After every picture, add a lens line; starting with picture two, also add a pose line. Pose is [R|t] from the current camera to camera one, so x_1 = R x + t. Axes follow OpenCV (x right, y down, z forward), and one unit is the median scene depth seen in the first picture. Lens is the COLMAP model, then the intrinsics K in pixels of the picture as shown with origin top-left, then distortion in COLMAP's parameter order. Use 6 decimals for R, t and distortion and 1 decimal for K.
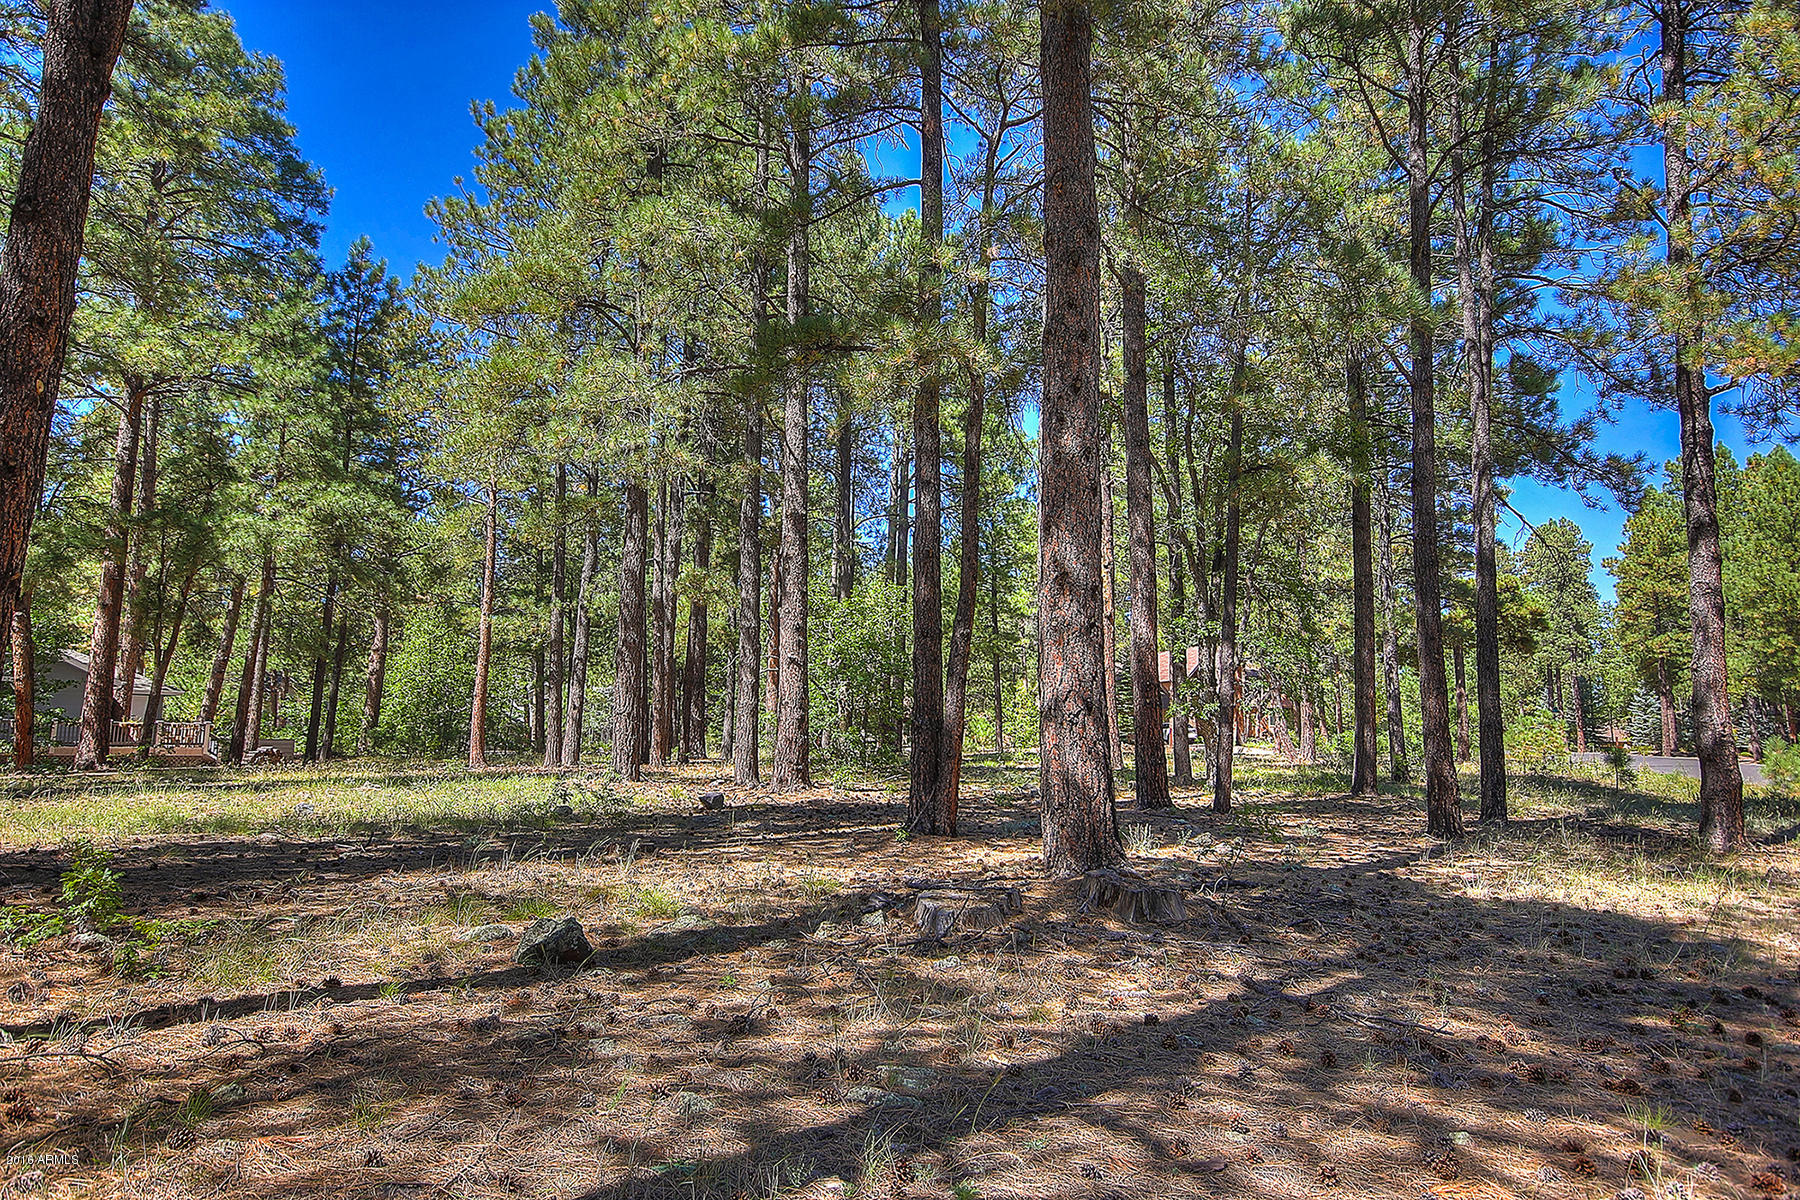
lens RADIAL K [[1112.8, 0, 900.0], [0, 1112.8, 600.0], [0, 0, 1]] dist [0.008303, 0.000864]
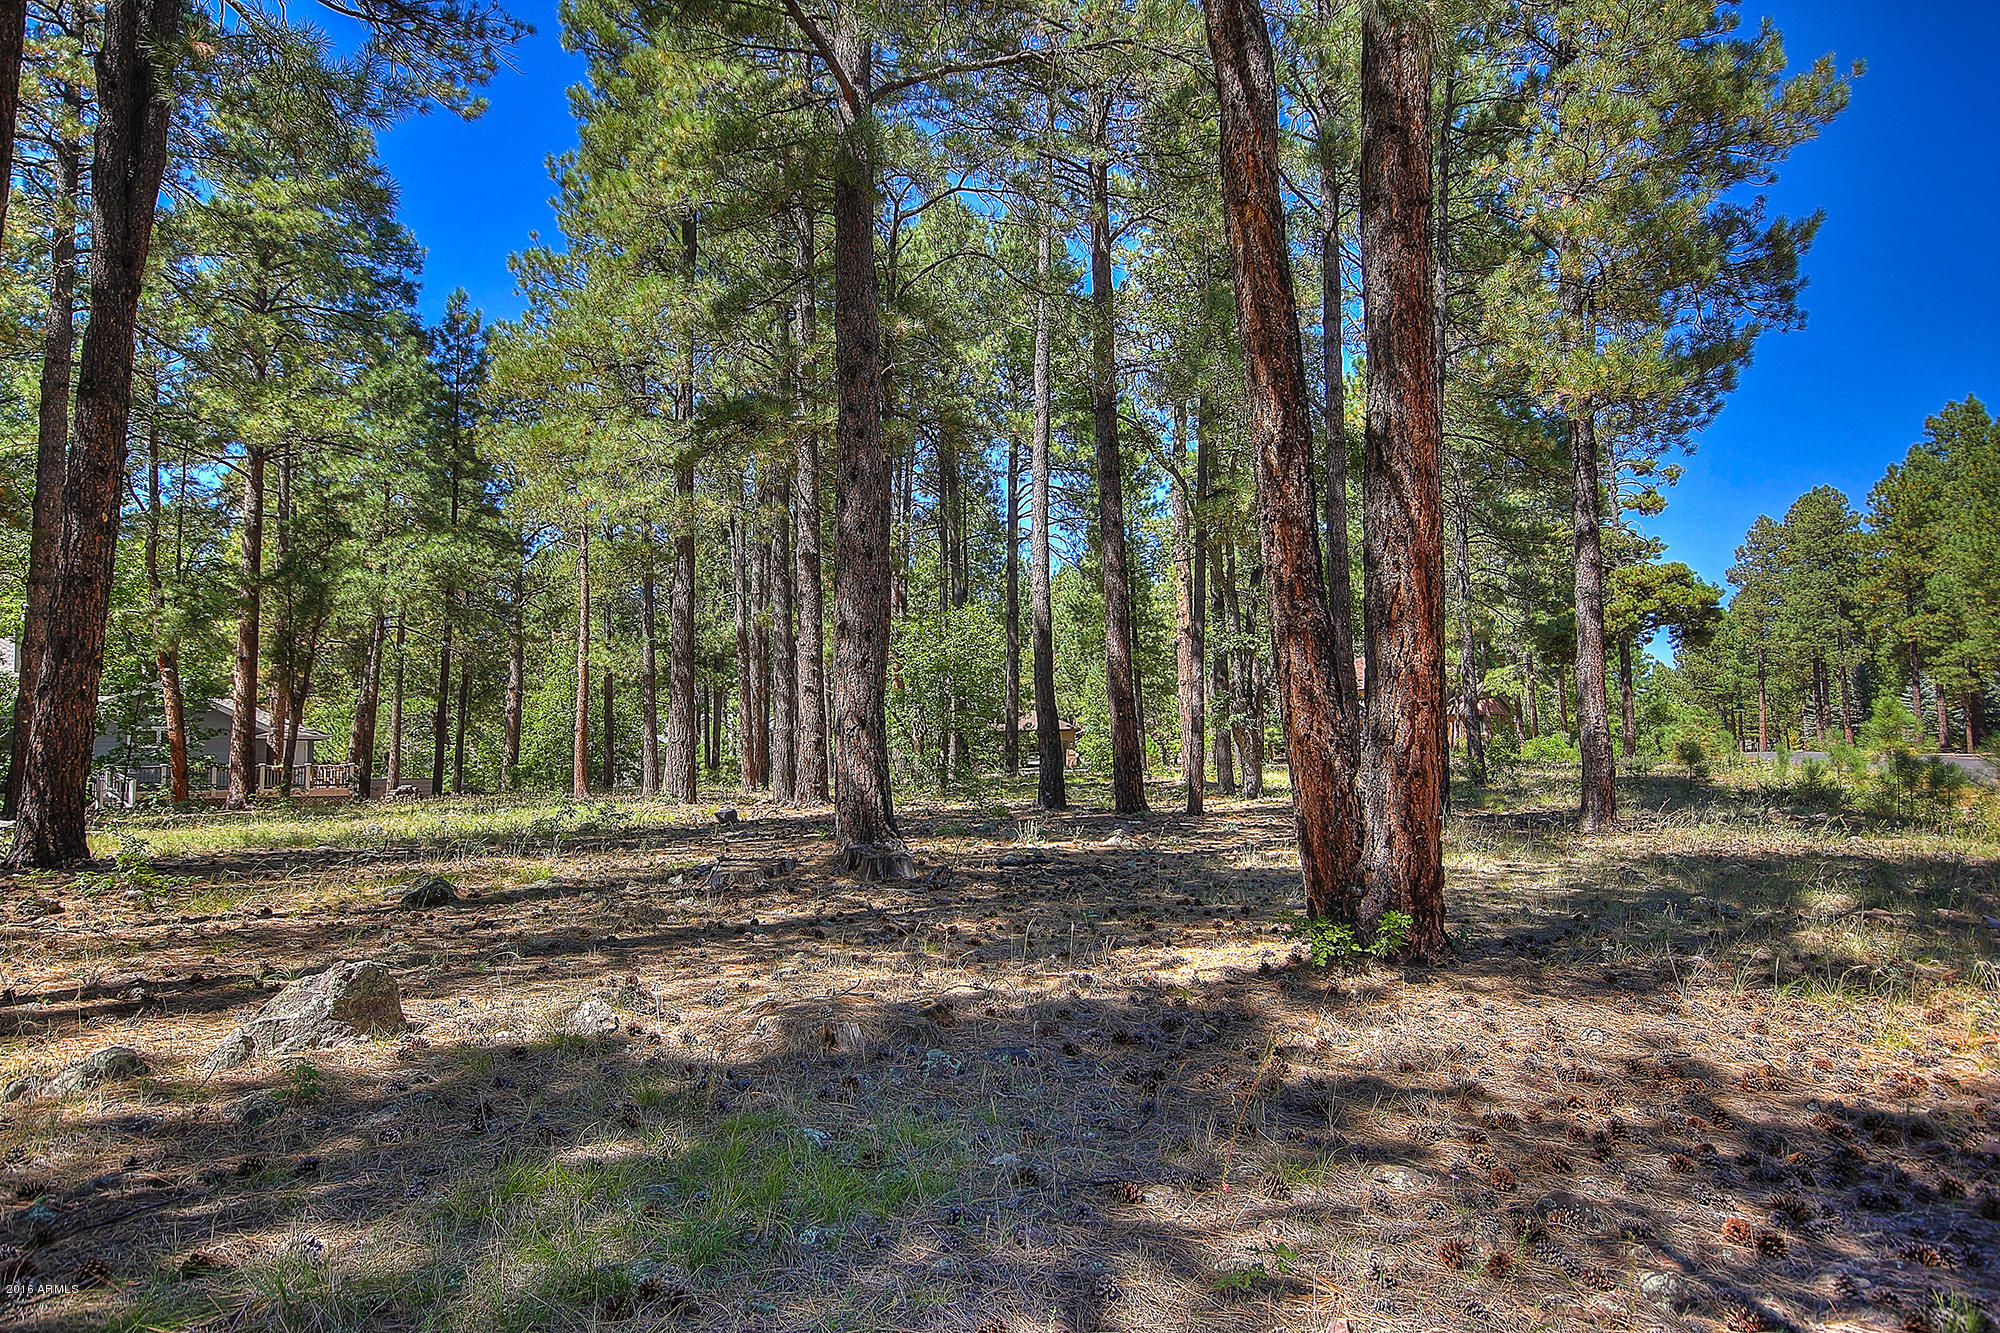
lens RADIAL K [[1236.4, 0, 1000.0], [0, 1236.4, 666.5], [0, 0, 1]] dist [0.008303, 0.000864]
pose [[0.994216, -0.039000, -0.100065, 0.138679], [0.043498, 0.998121, 0.043165, -0.007615], [0.098194, -0.047268, 0.994044, -0.123299]]
